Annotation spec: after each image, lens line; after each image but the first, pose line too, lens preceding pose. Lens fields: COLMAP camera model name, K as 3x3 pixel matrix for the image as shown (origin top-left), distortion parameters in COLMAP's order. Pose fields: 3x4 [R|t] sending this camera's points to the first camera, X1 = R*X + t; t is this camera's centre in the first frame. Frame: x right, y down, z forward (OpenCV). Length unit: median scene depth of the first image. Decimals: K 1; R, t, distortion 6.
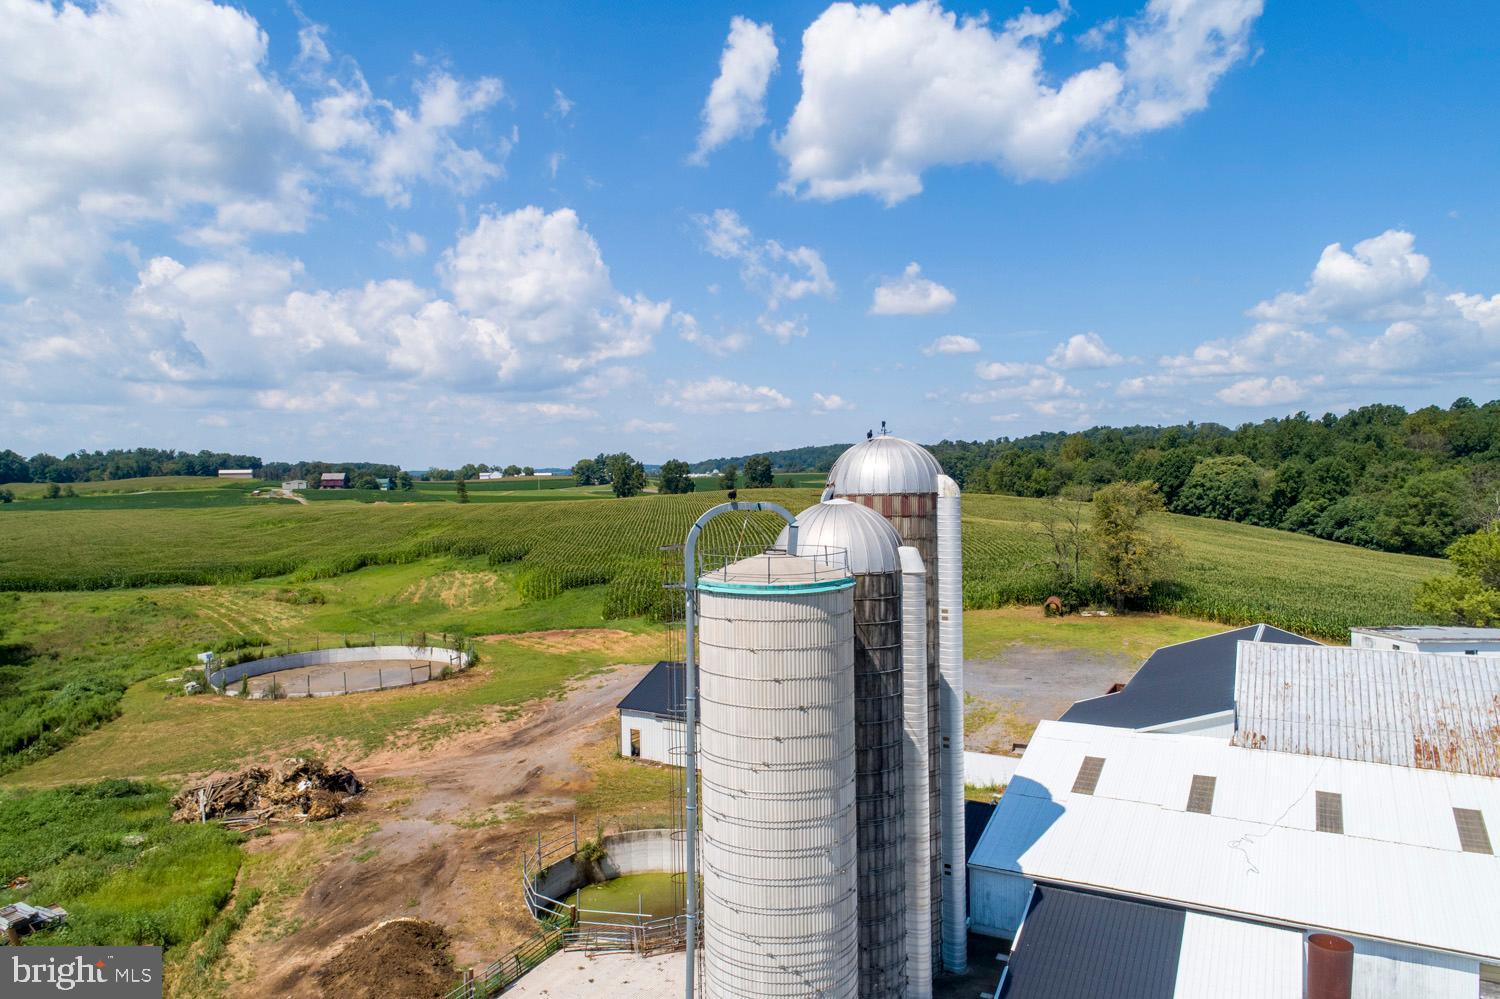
lens RADIAL K [[1015.2, 0, 749.6], [0, 1015.2, 500.5], [0, 0, 1]] dist [-0.003807, 0.009754]
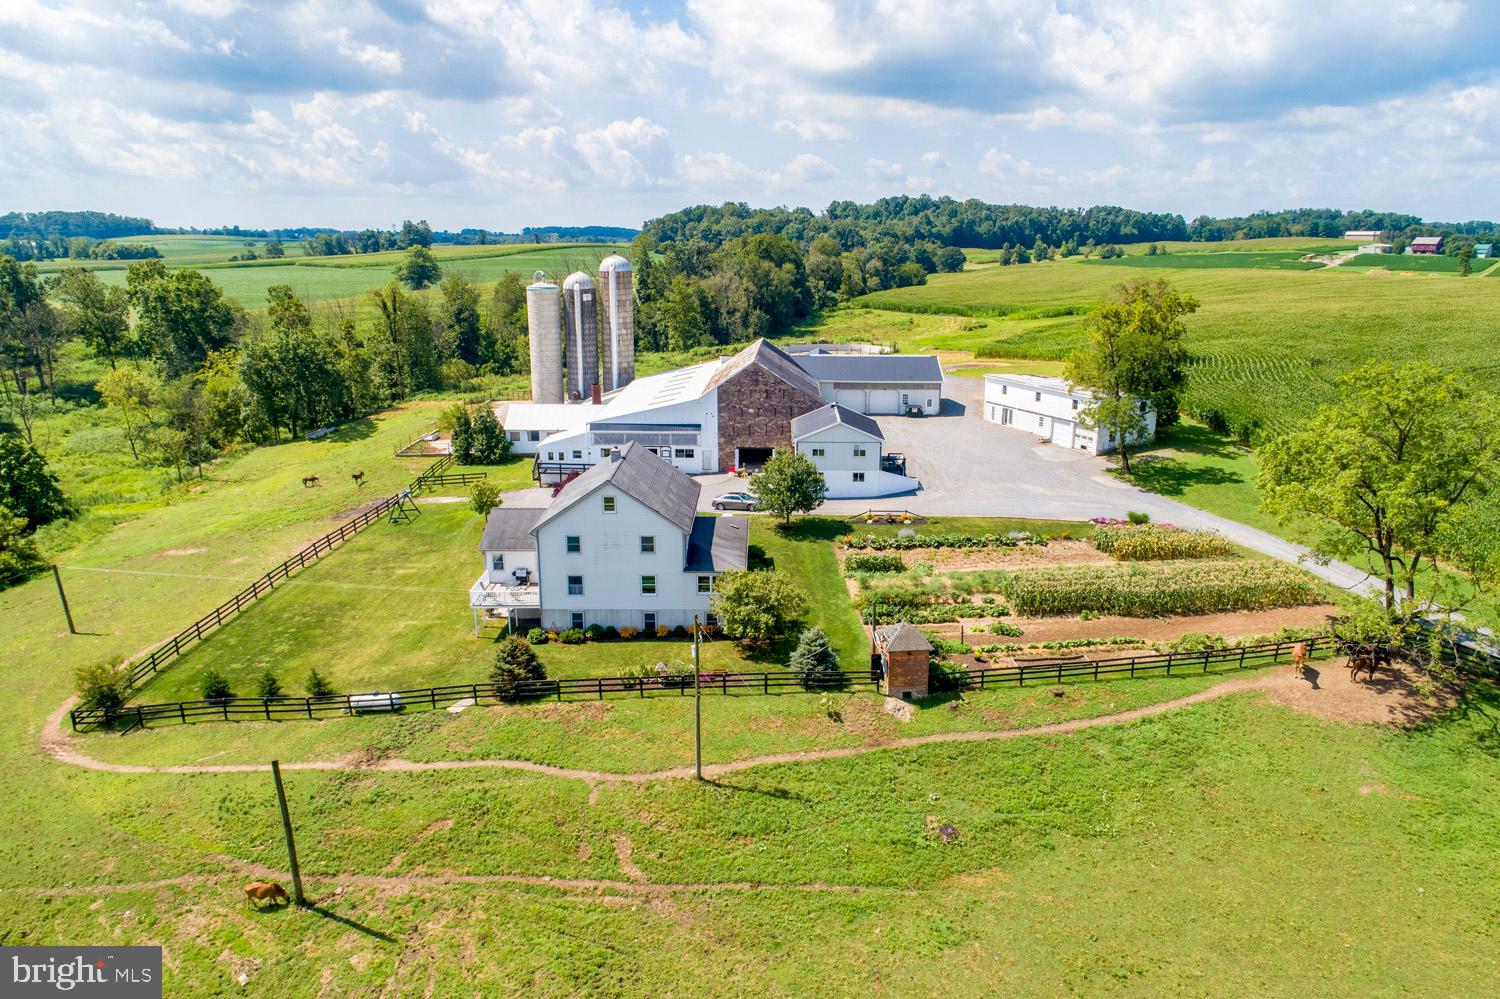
lens RADIAL K [[1015.2, 0, 751.1], [0, 1015.2, 495.8], [0, 0, 1]] dist [-0.003807, 0.009754]
pose [[0.450555, 0.236201, -0.860935, 0.422603], [-0.033359, 0.968145, 0.248157, -0.016912], [0.892125, -0.083089, 0.444082, -0.030671]]
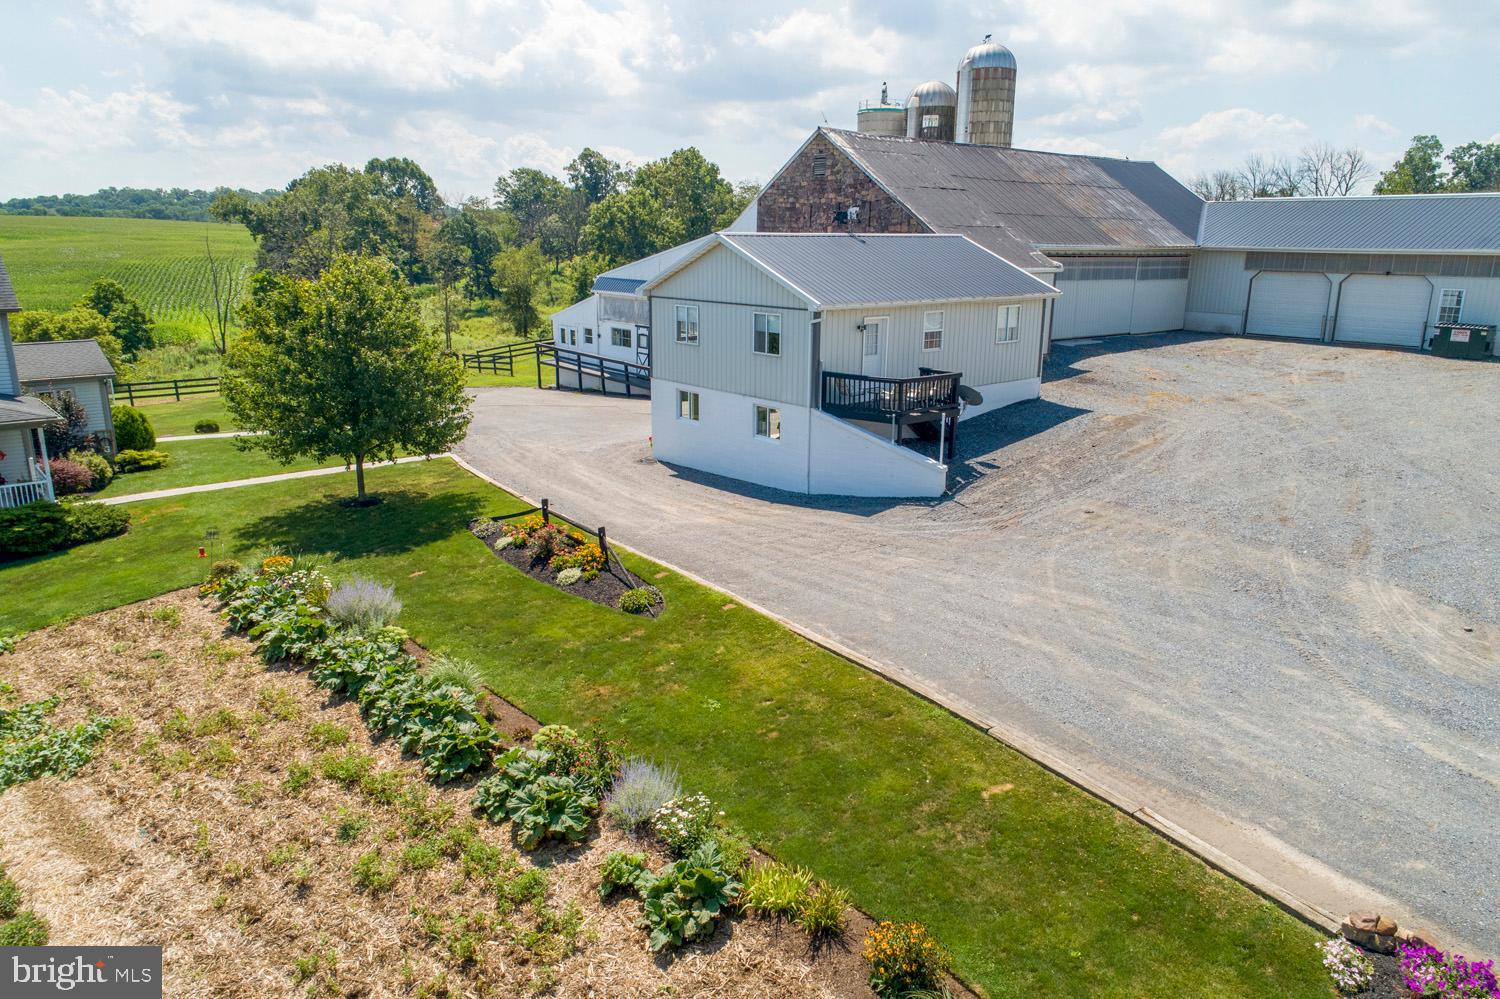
lens RADIAL K [[1015.2, 0, 749.5], [0, 1015.2, 502.0], [0, 0, 1]] dist [-0.003807, 0.009754]
pose [[-0.363725, 0.252712, -0.896572, 0.269990], [-0.027138, 0.959213, 0.281378, 0.029973], [0.931111, 0.126676, -0.342031, 0.154804]]
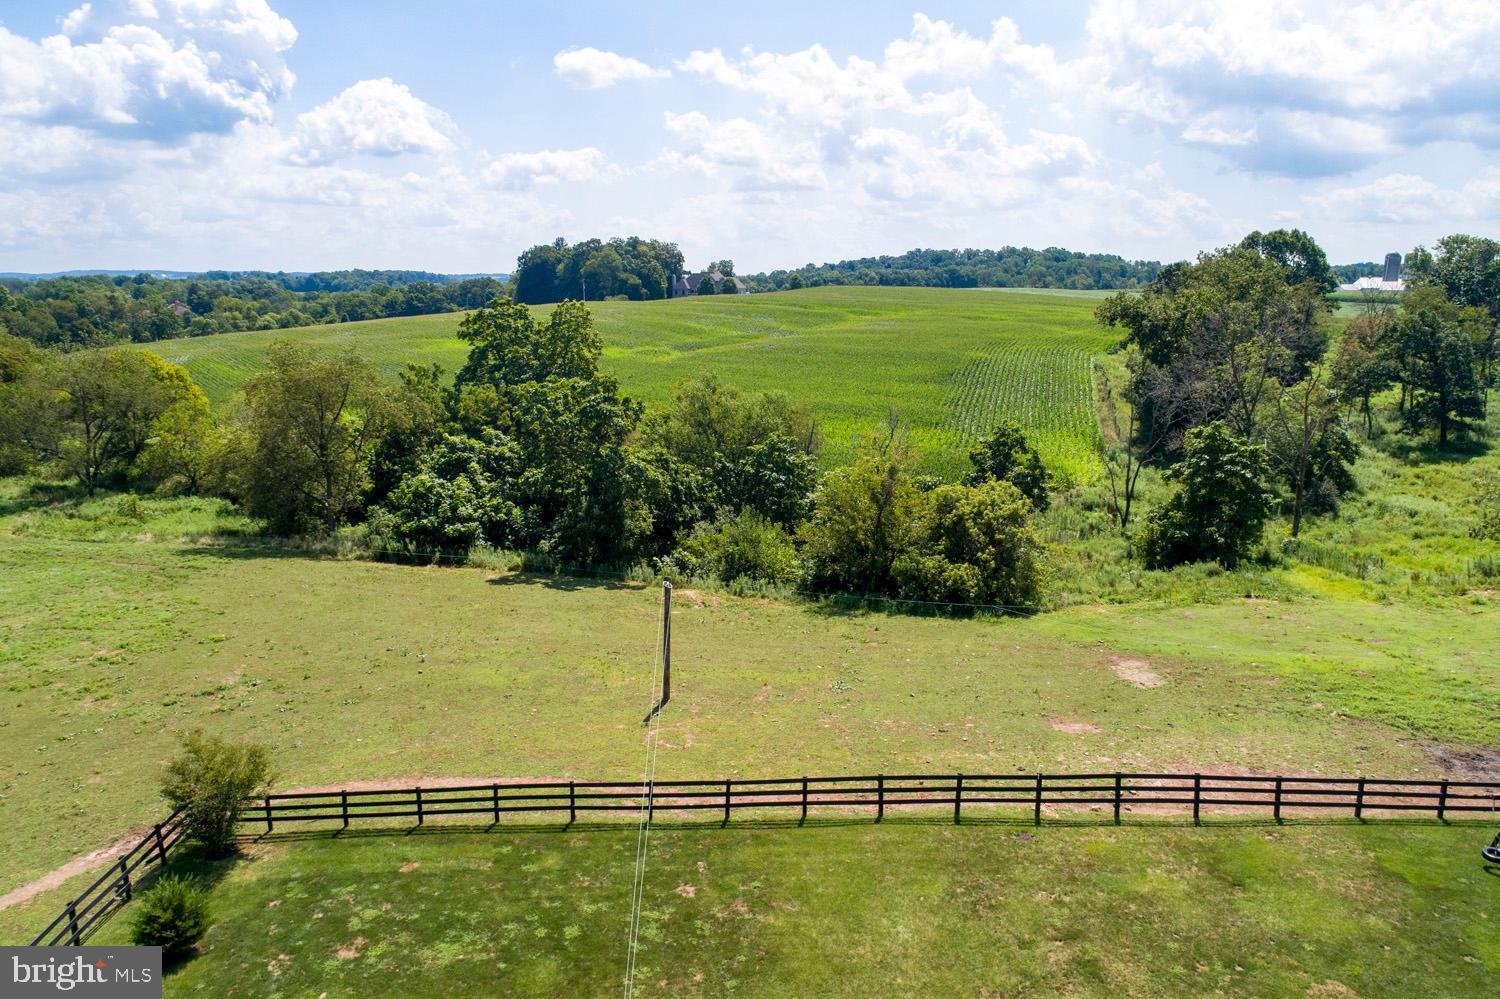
lens RADIAL K [[1015.2, 0, 749.8], [0, 1015.2, 499.2], [0, 0, 1]] dist [-0.003807, 0.009754]
pose [[-0.872983, 0.117407, -0.473410, 0.220644], [-0.002439, 0.969534, 0.244945, 0.016023], [0.487745, 0.214987, -0.846100, 0.041462]]
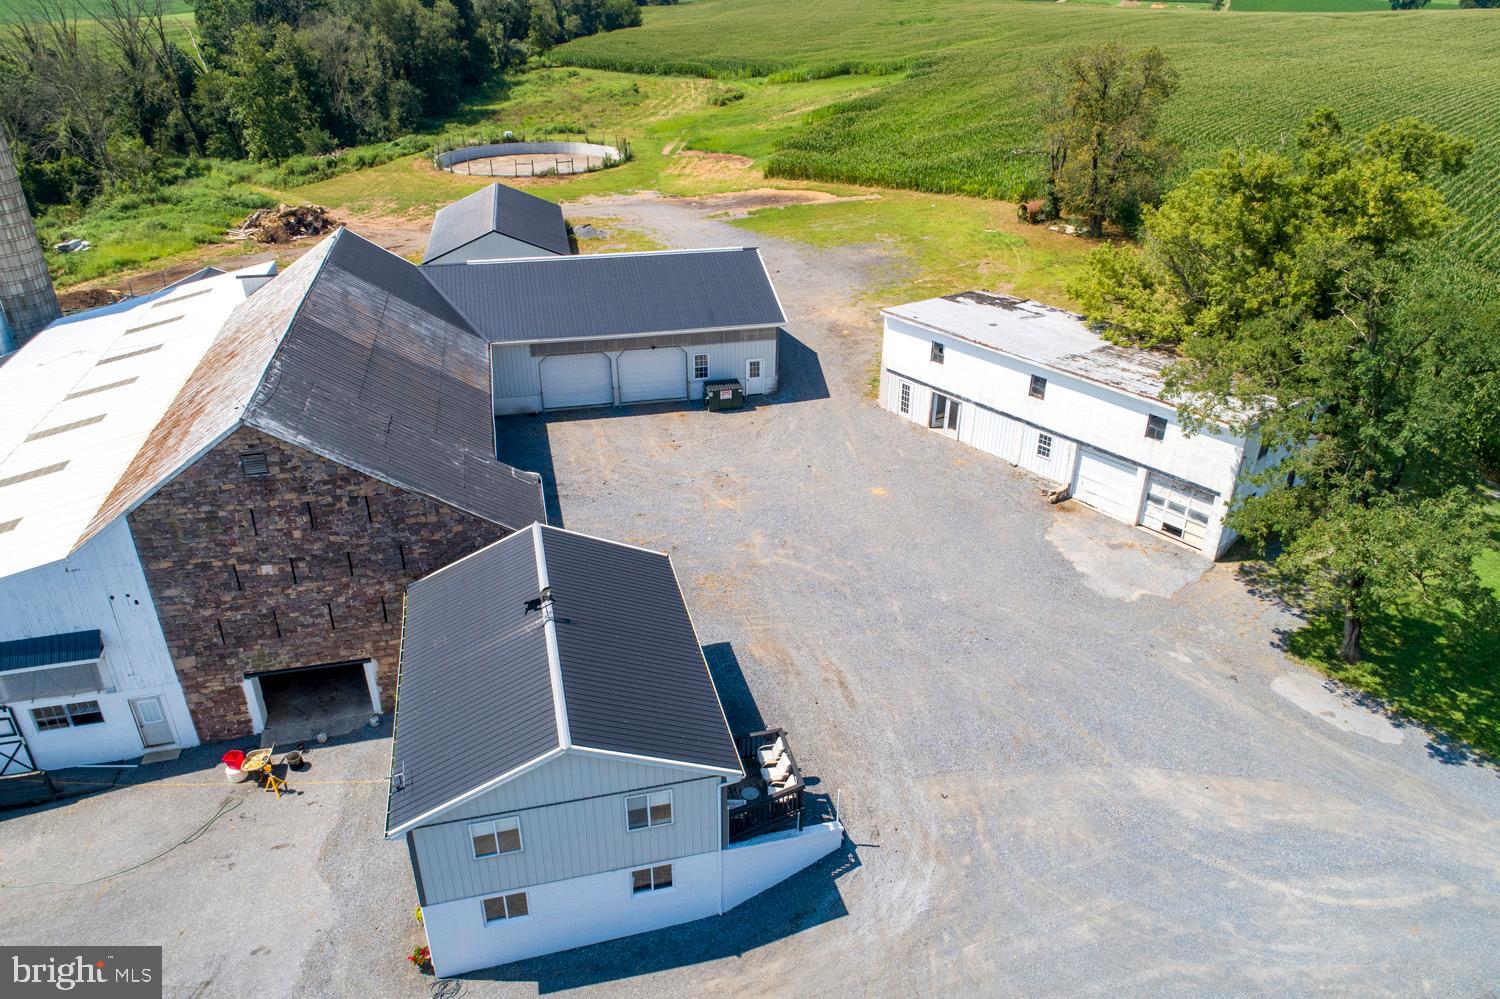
lens RADIAL K [[1015.2, 0, 749.0], [0, 1015.2, 504.6], [0, 0, 1]] dist [-0.003807, 0.009754]
pose [[0.677810, 0.366466, -0.637398, 0.233966], [-0.038973, 0.883618, 0.466585, -0.017127], [0.734203, -0.291415, 0.613207, 0.088920]]
